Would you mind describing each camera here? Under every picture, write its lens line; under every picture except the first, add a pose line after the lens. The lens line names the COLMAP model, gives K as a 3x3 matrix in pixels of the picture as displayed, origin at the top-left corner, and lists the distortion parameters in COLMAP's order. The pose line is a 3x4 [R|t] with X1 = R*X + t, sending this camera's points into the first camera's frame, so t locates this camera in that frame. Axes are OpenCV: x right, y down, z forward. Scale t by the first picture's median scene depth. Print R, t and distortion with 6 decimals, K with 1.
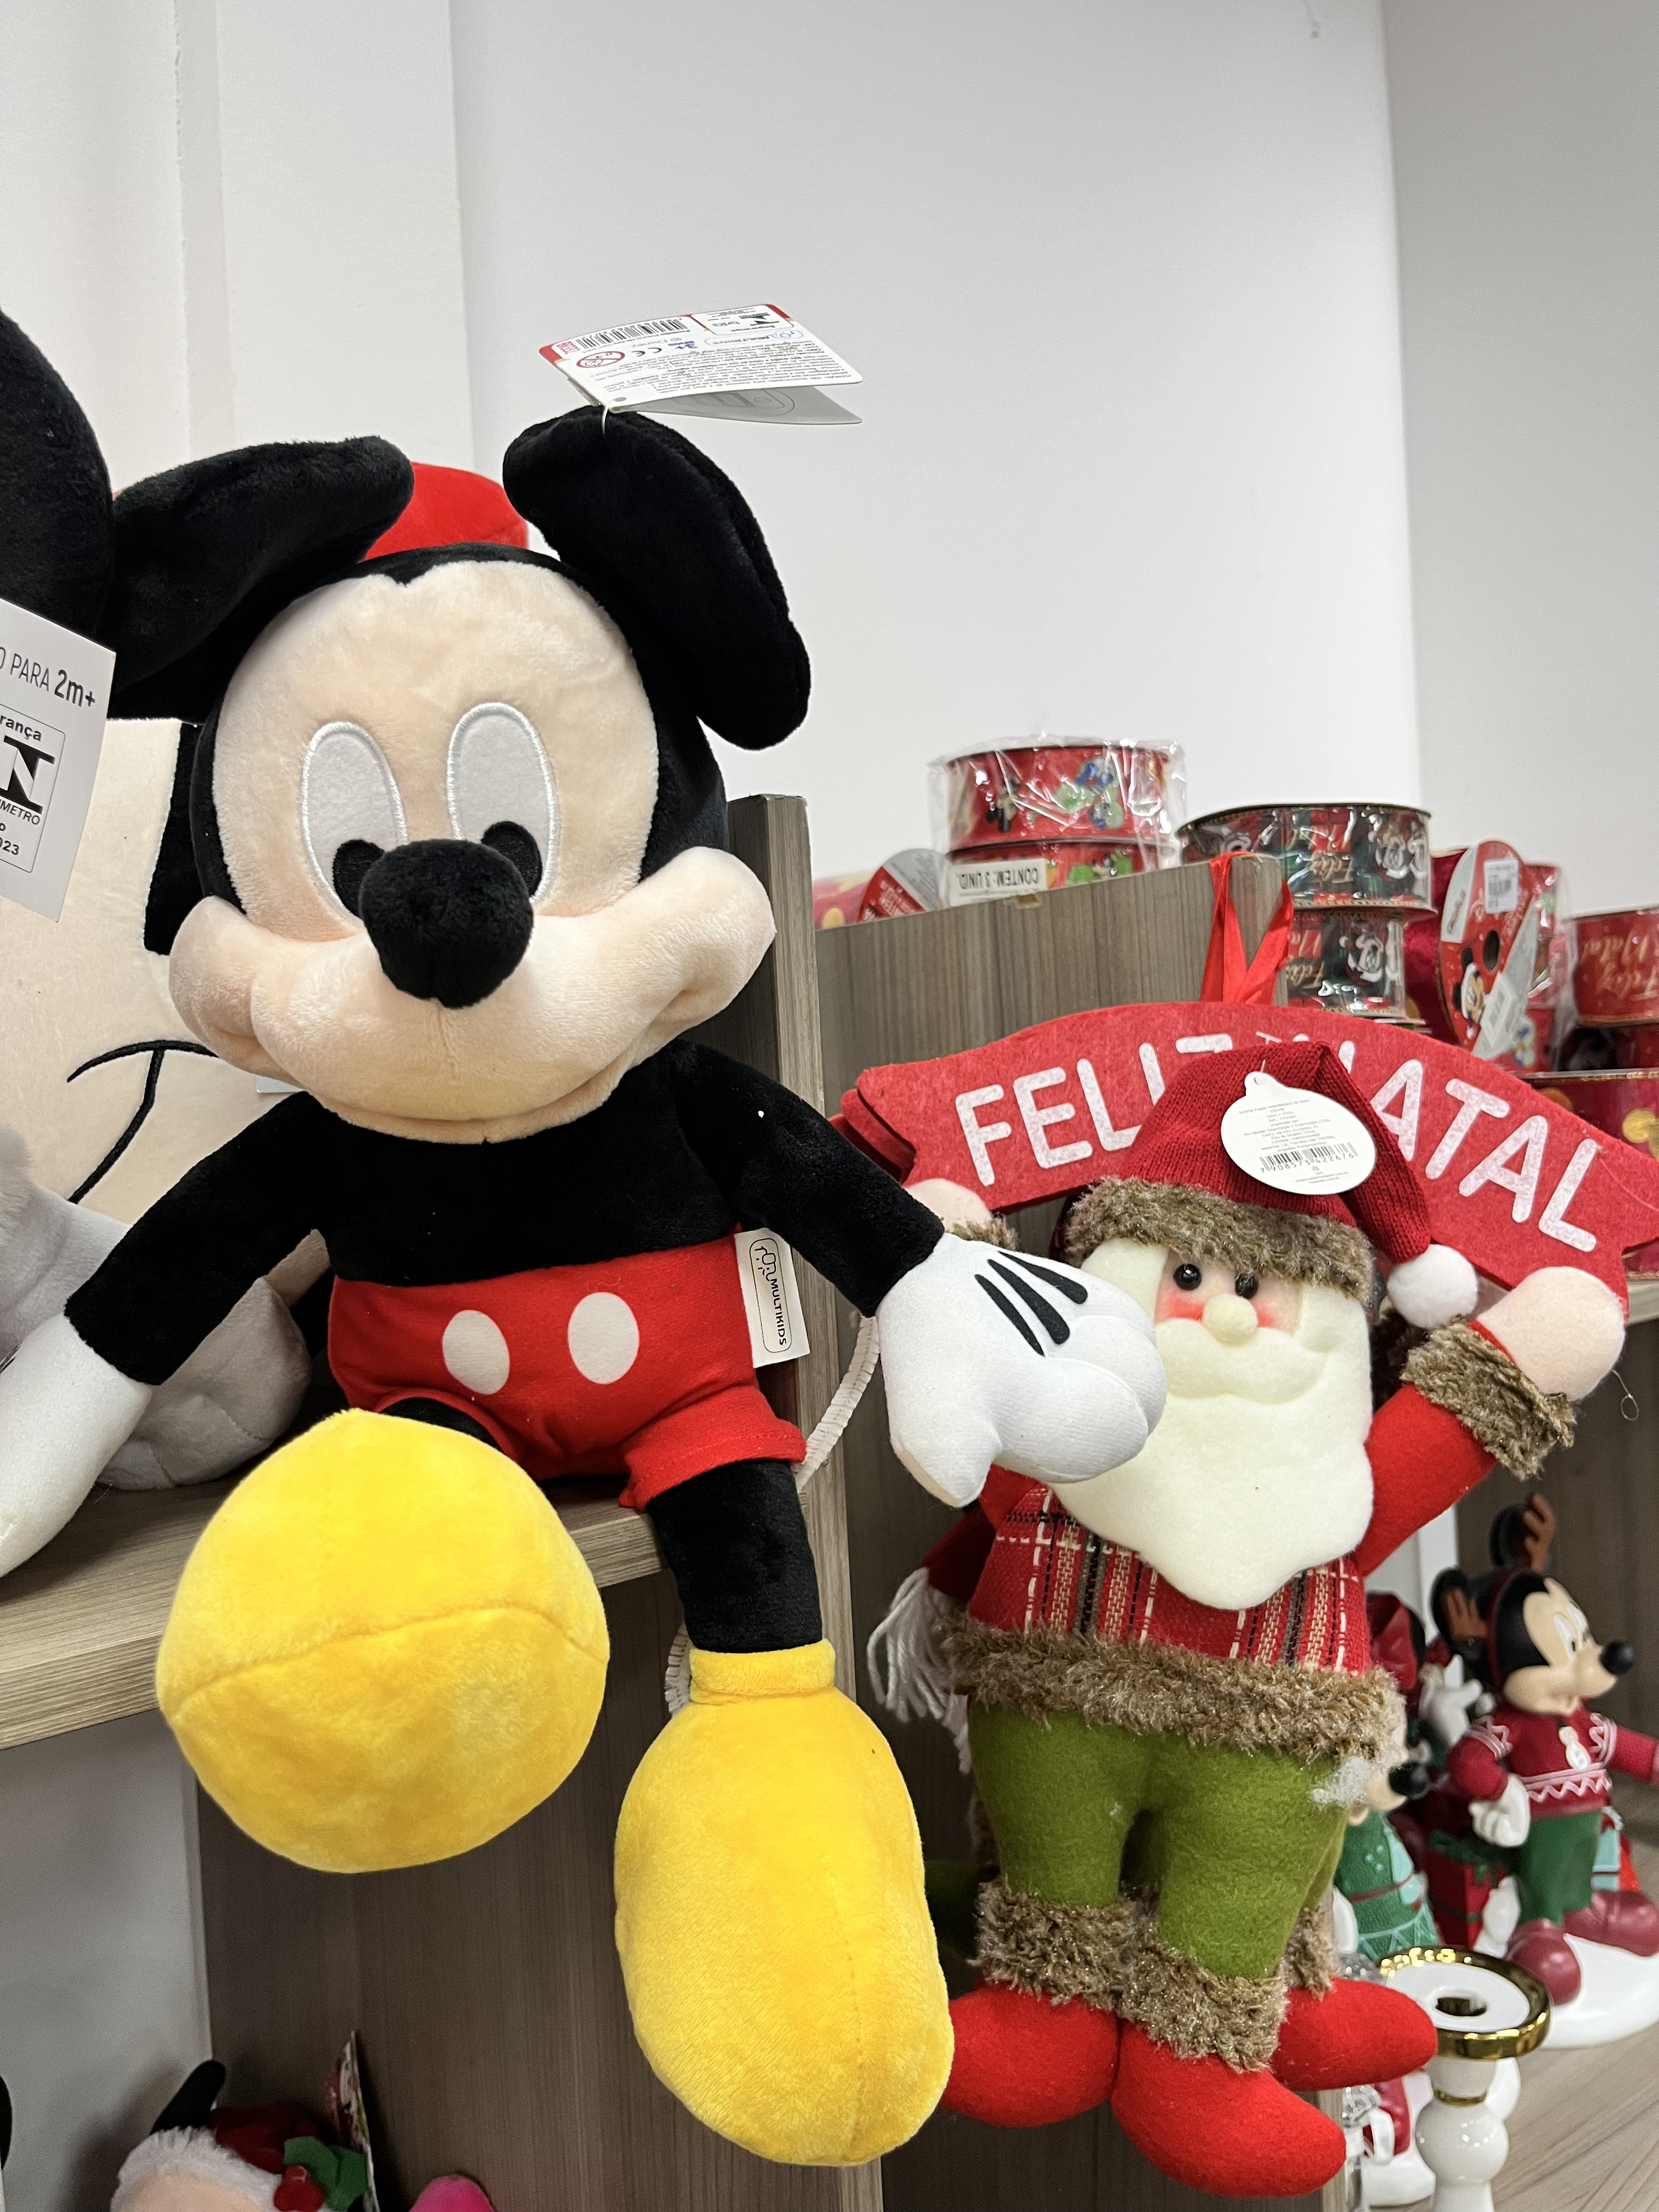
lens RADIAL K [[1824.6, 0, 829.5], [0, 1824.6, 1106.0], [0, 0, 1]] dist [0.006980, -0.074010]
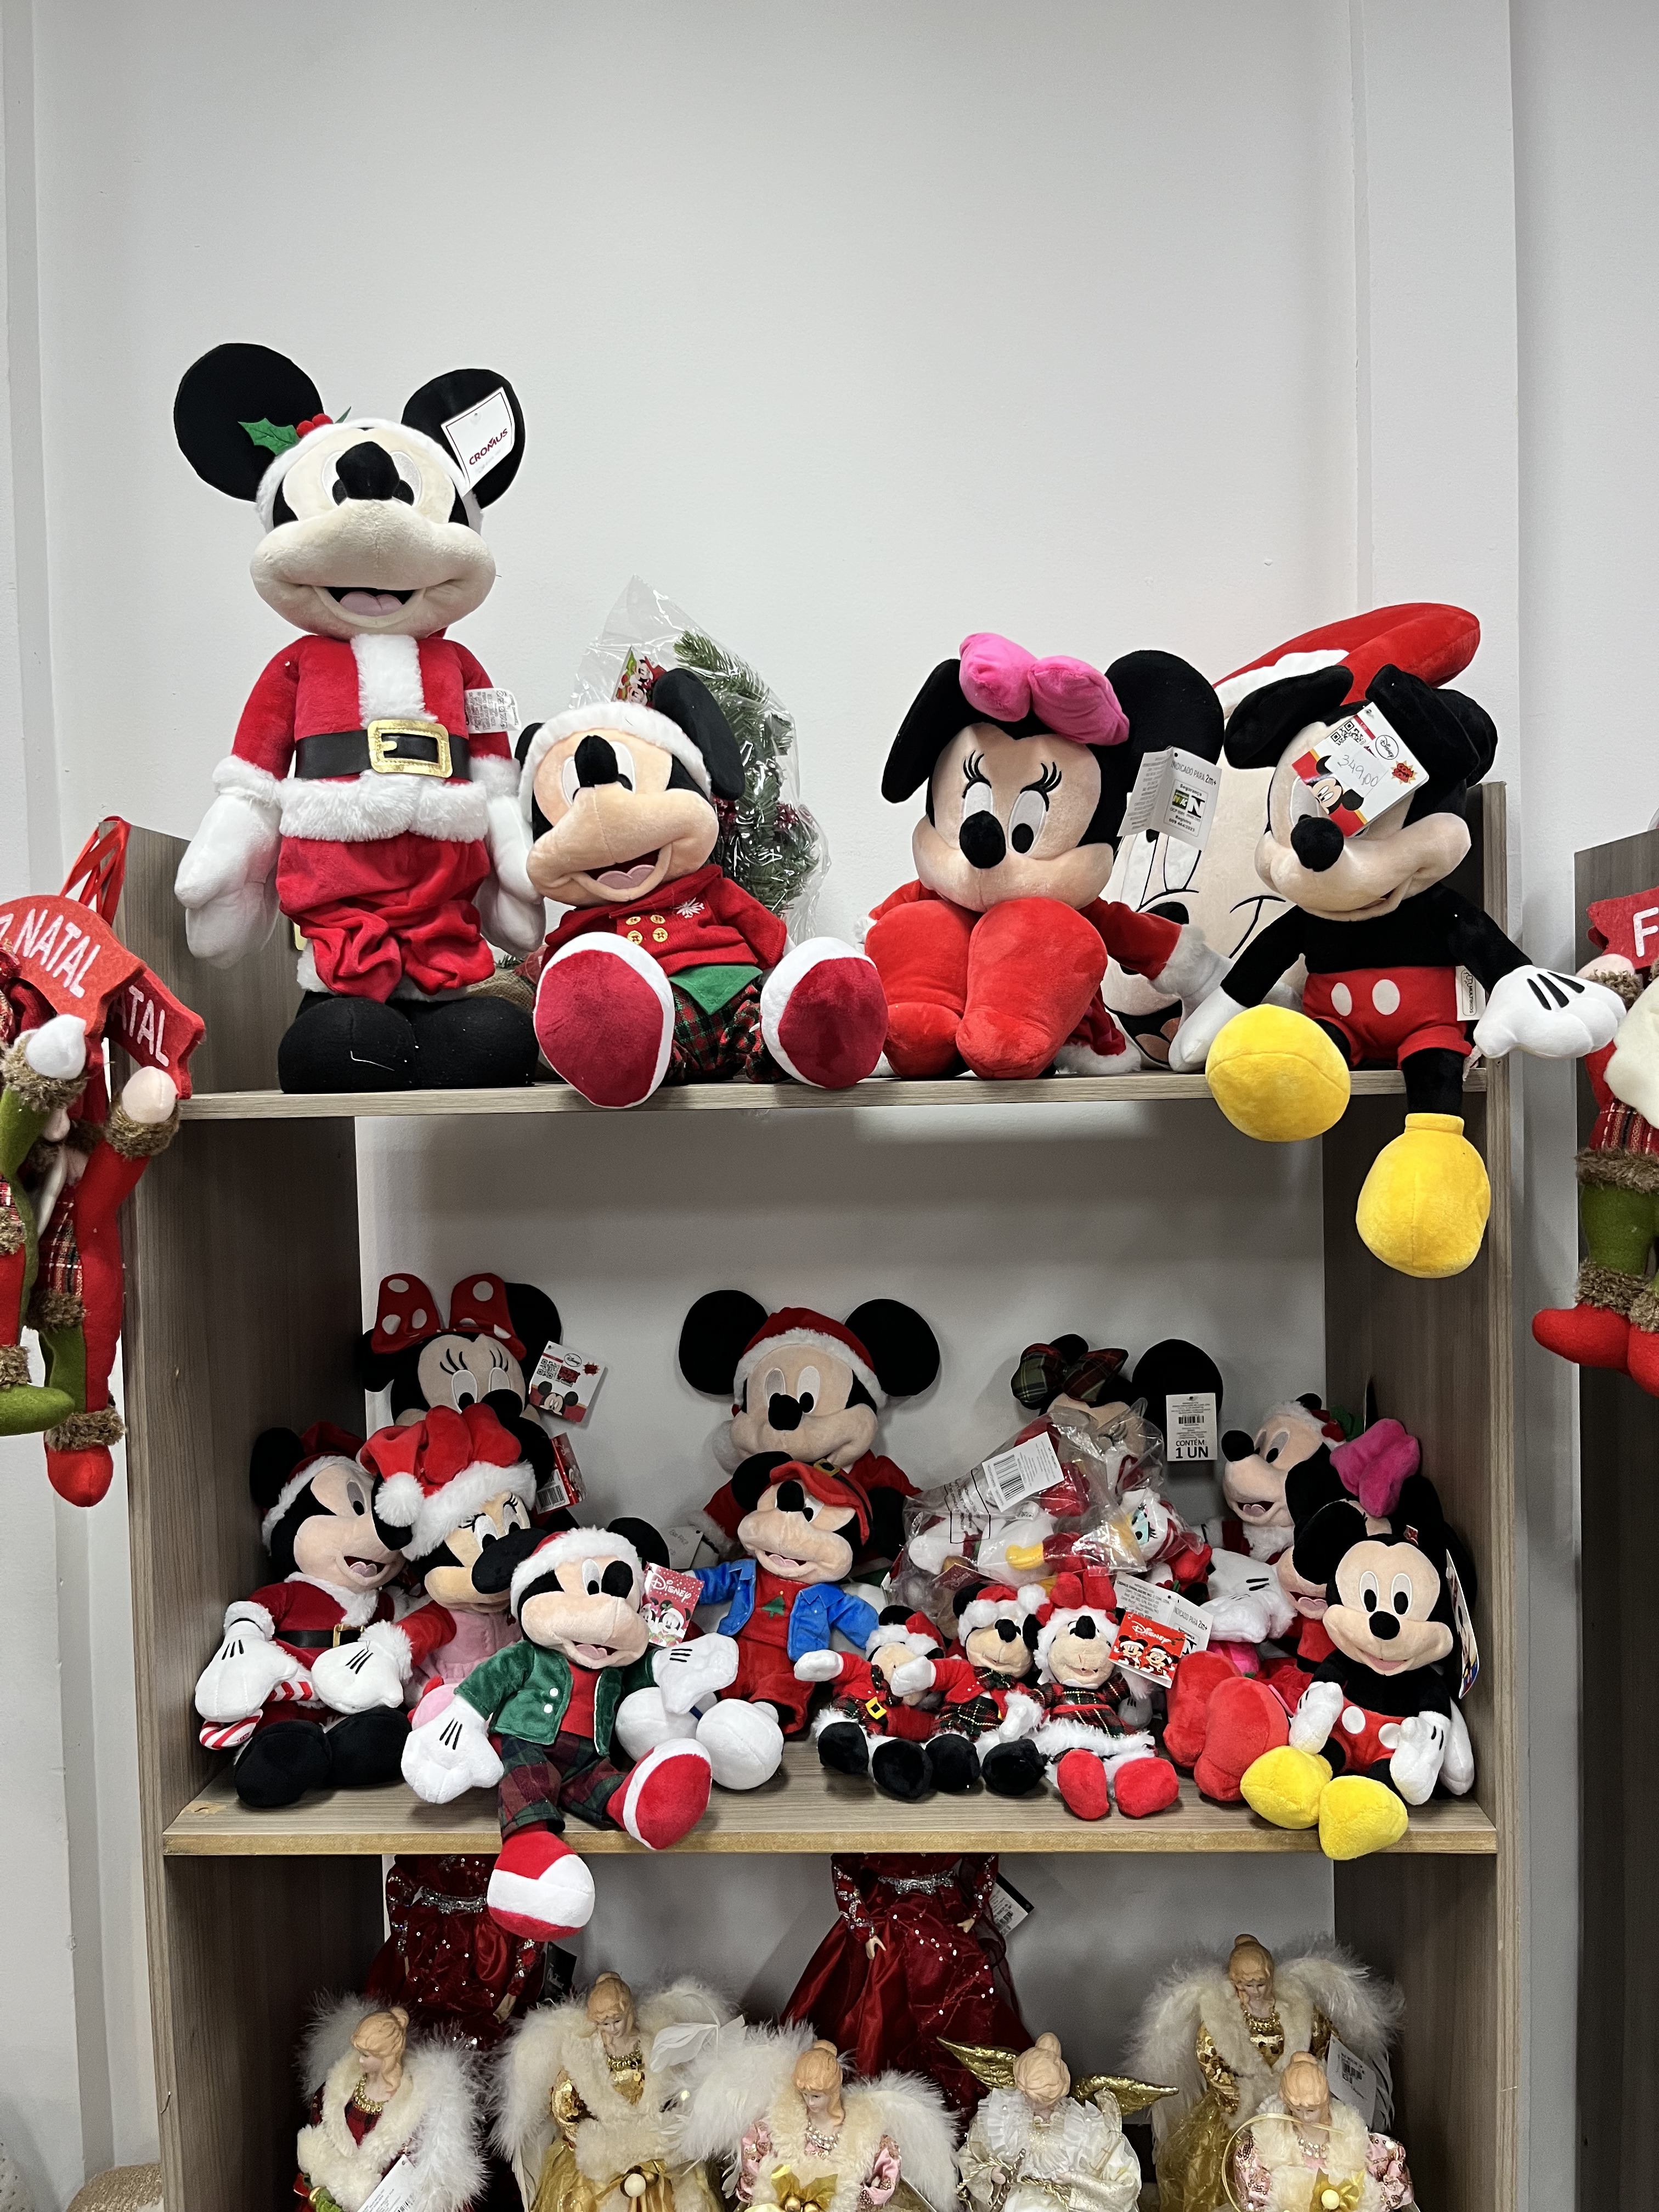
lens RADIAL K [[1824.6, 0, 829.5], [0, 1824.6, 1106.0], [0, 0, 1]] dist [0.006980, -0.074010]
pose [[0.730589, 0.067003, -0.679522, 1.110970], [-0.014670, 0.996484, 0.082485, 0.075116], [0.682660, -0.050294, 0.729003, -1.533980]]
